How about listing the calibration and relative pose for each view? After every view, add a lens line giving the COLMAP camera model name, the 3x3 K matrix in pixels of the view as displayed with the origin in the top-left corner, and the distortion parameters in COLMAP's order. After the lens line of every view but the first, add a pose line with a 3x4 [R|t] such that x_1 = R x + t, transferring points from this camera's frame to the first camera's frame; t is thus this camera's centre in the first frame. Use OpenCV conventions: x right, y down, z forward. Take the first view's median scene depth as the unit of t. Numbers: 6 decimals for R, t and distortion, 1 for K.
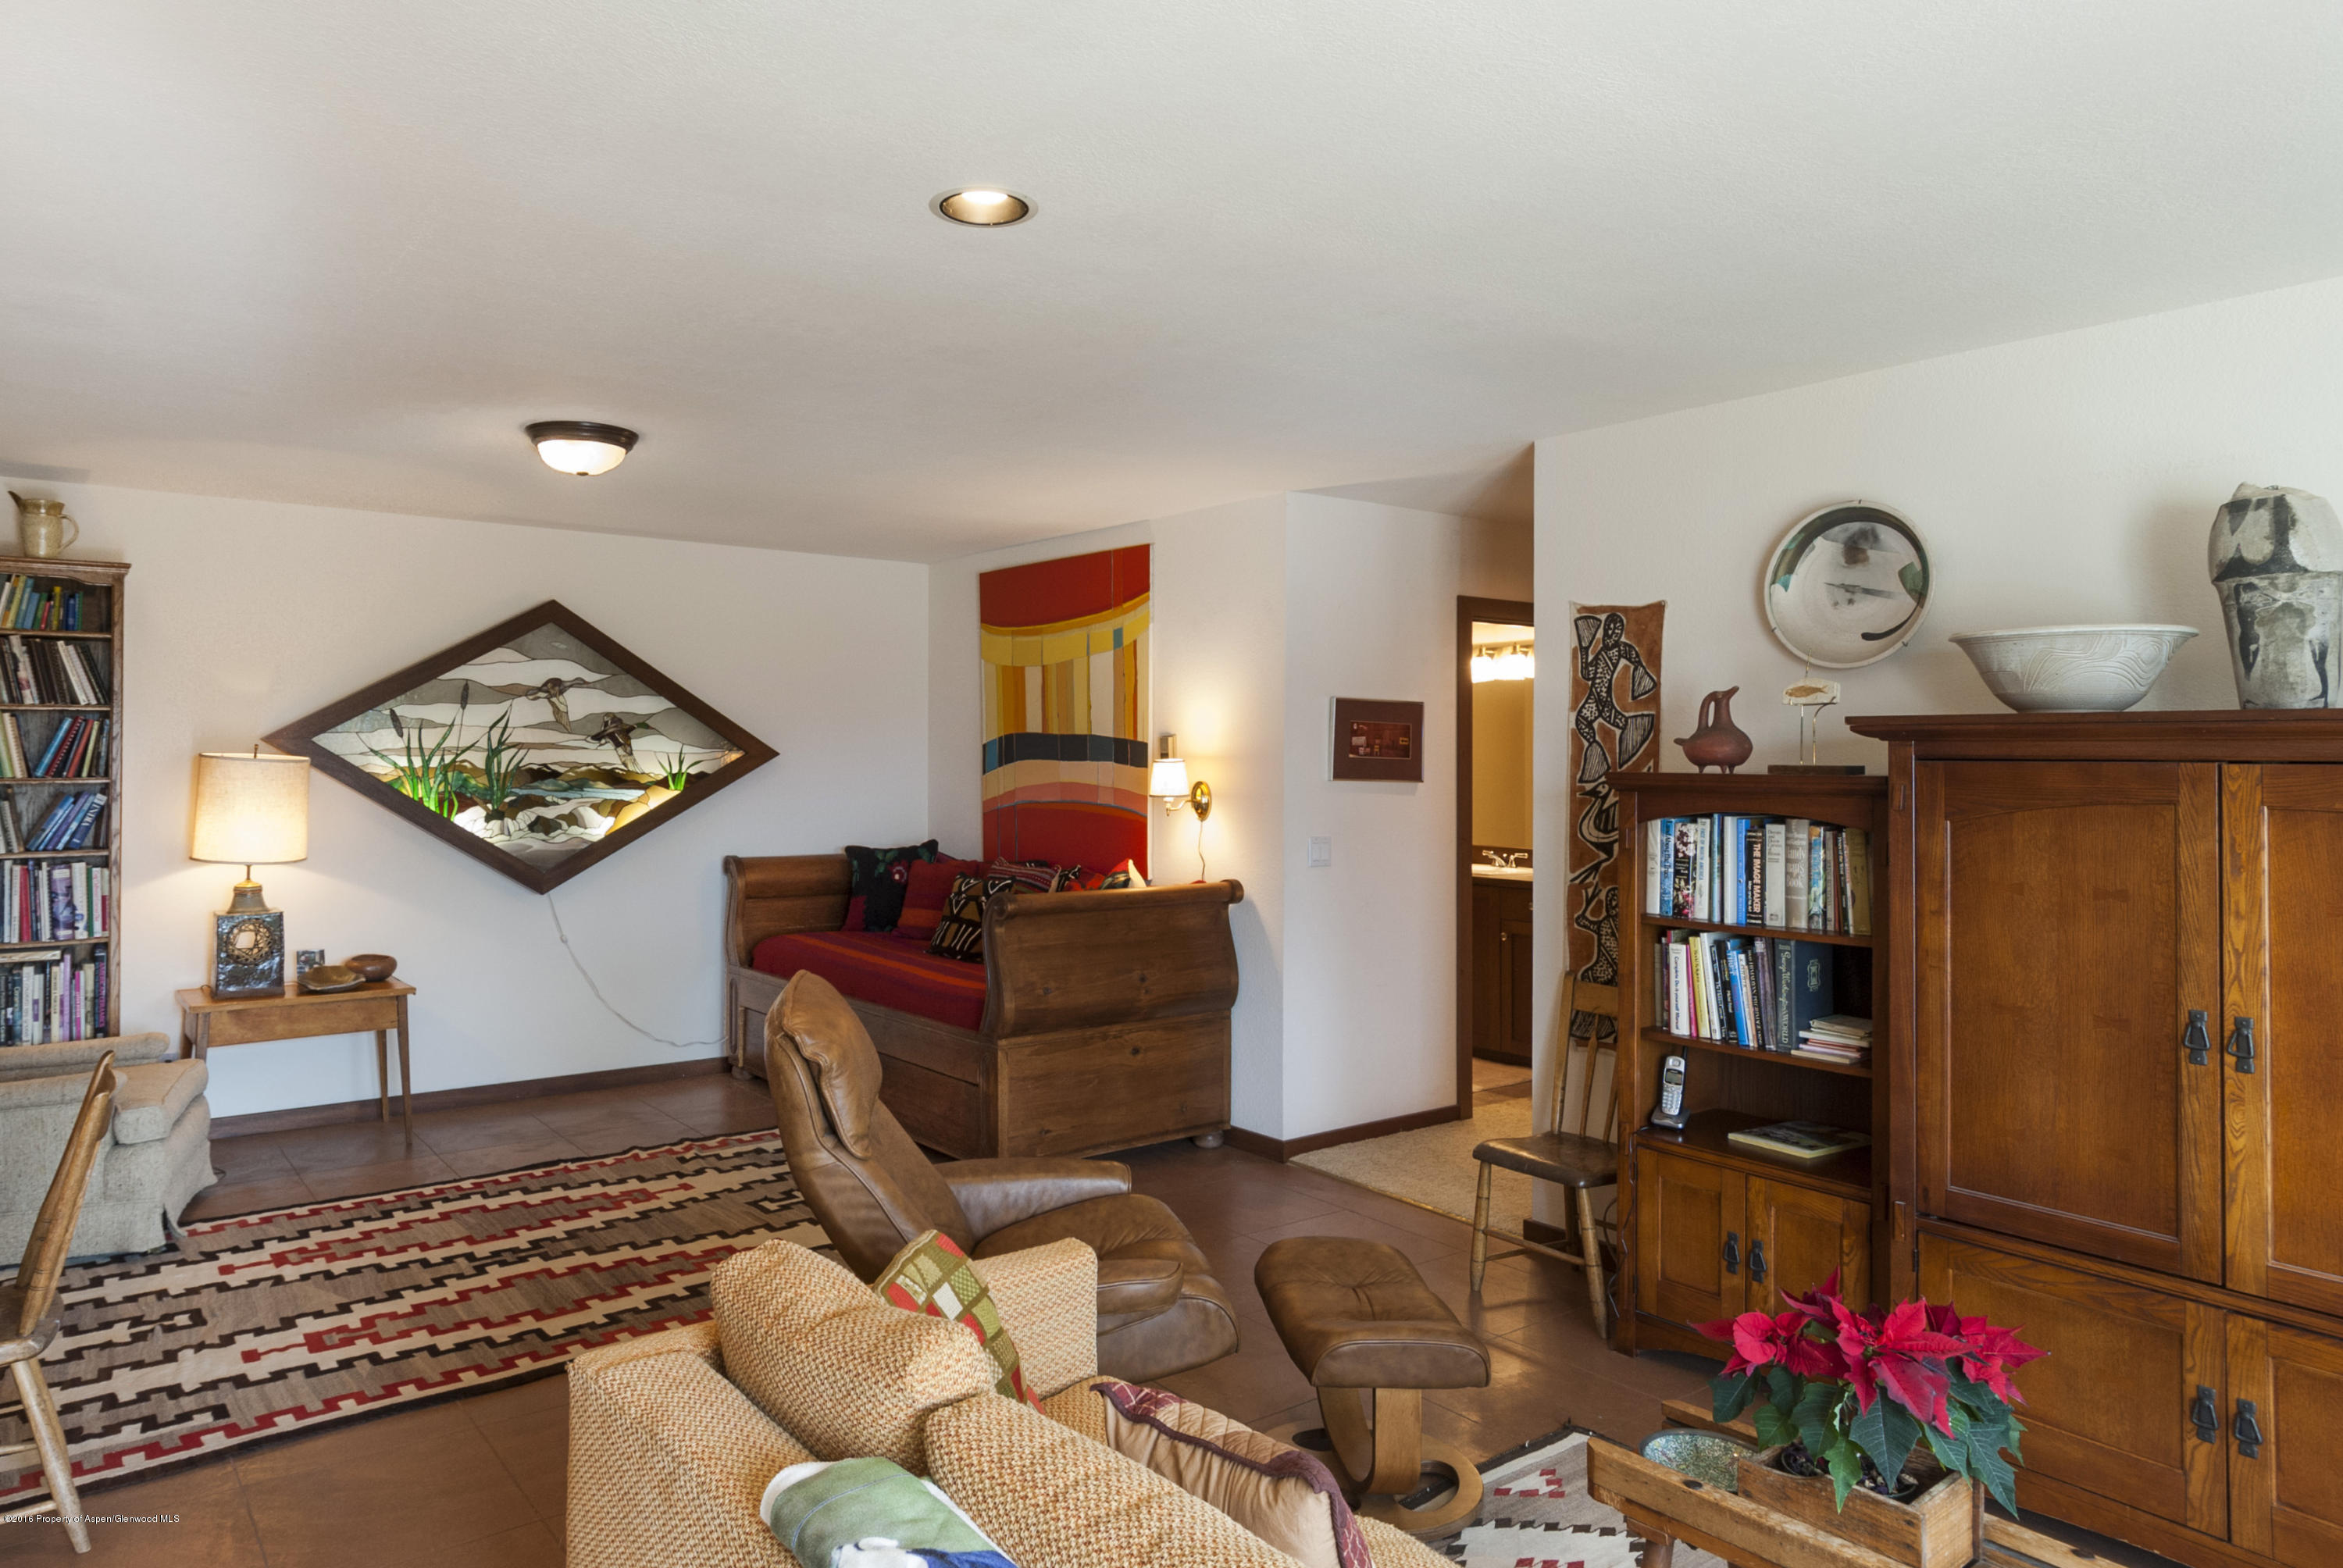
lens RADIAL K [[1456.1, 0, 1055.9], [0, 1456.1, 733.6], [0, 0, 1]] dist [0.002409, 0.000467]
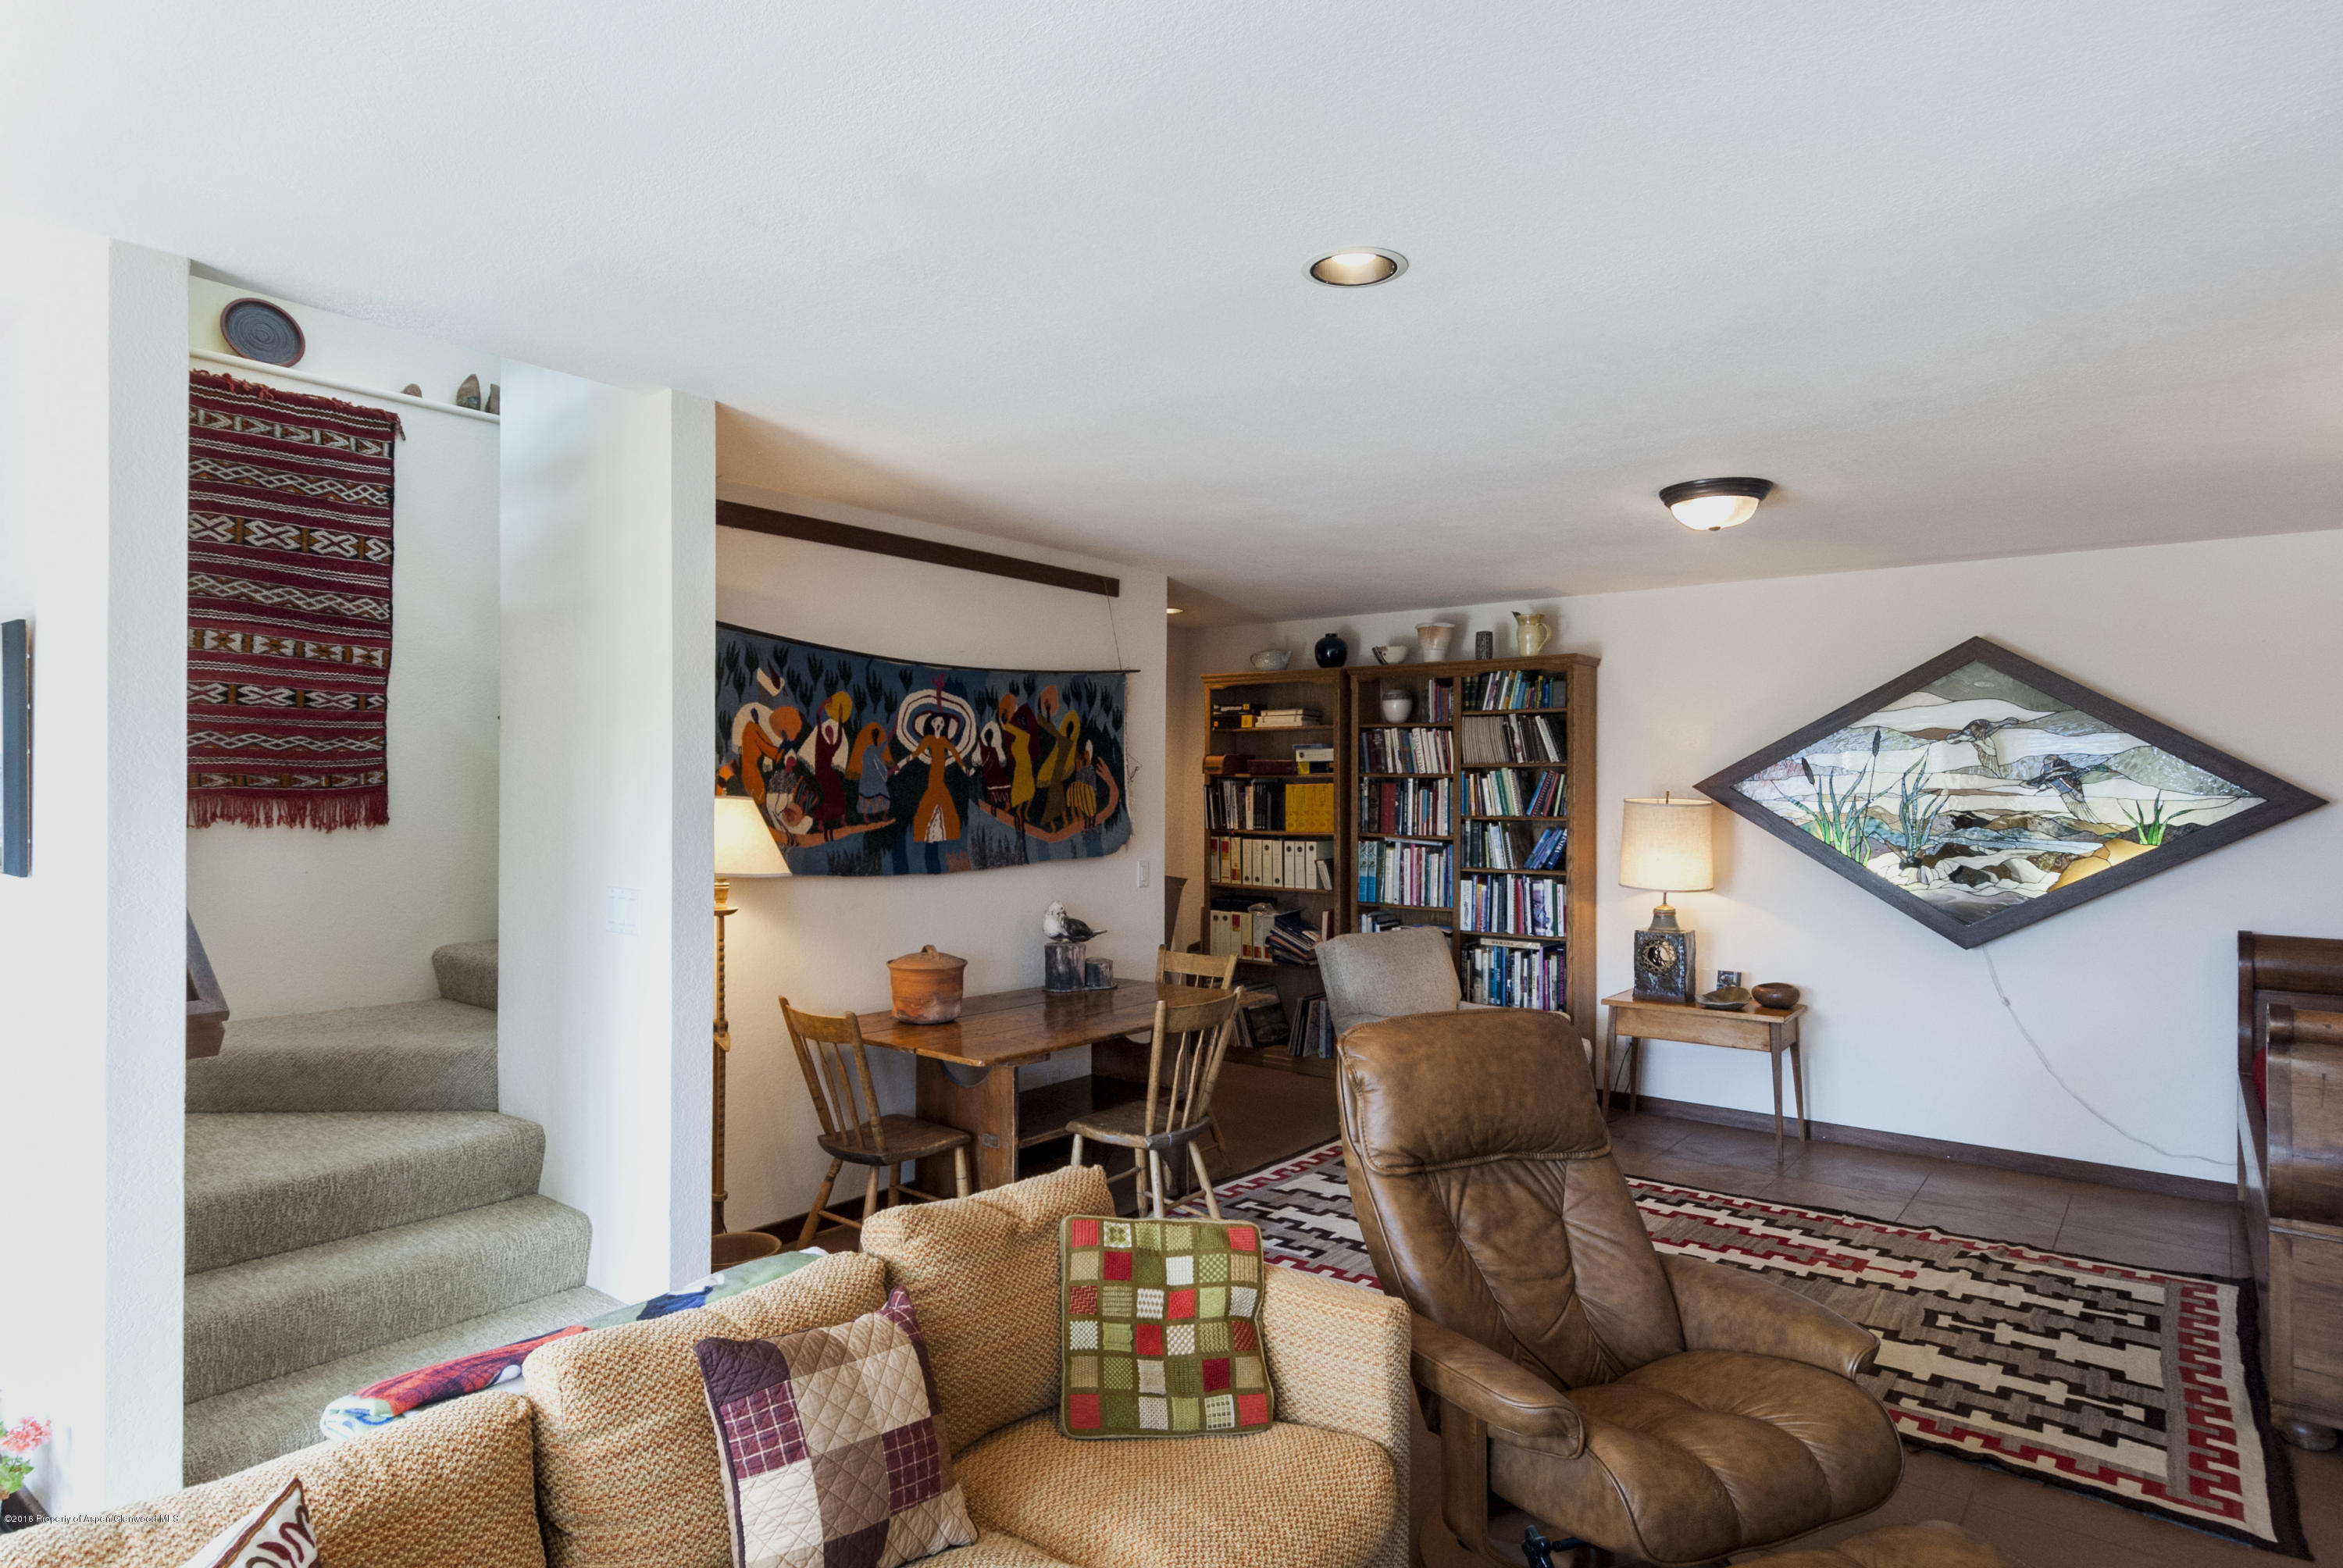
lens RADIAL K [[1353.6, 0, 1171.5], [0, 1353.6, 784.0], [0, 0, 1]] dist [0.001717, 0.000033]
pose [[0.267549, -0.010069, -0.963492, 0.372163], [0.007052, 0.999939, -0.008491, 0.007368], [0.963519, -0.004523, 0.267603, 0.280041]]
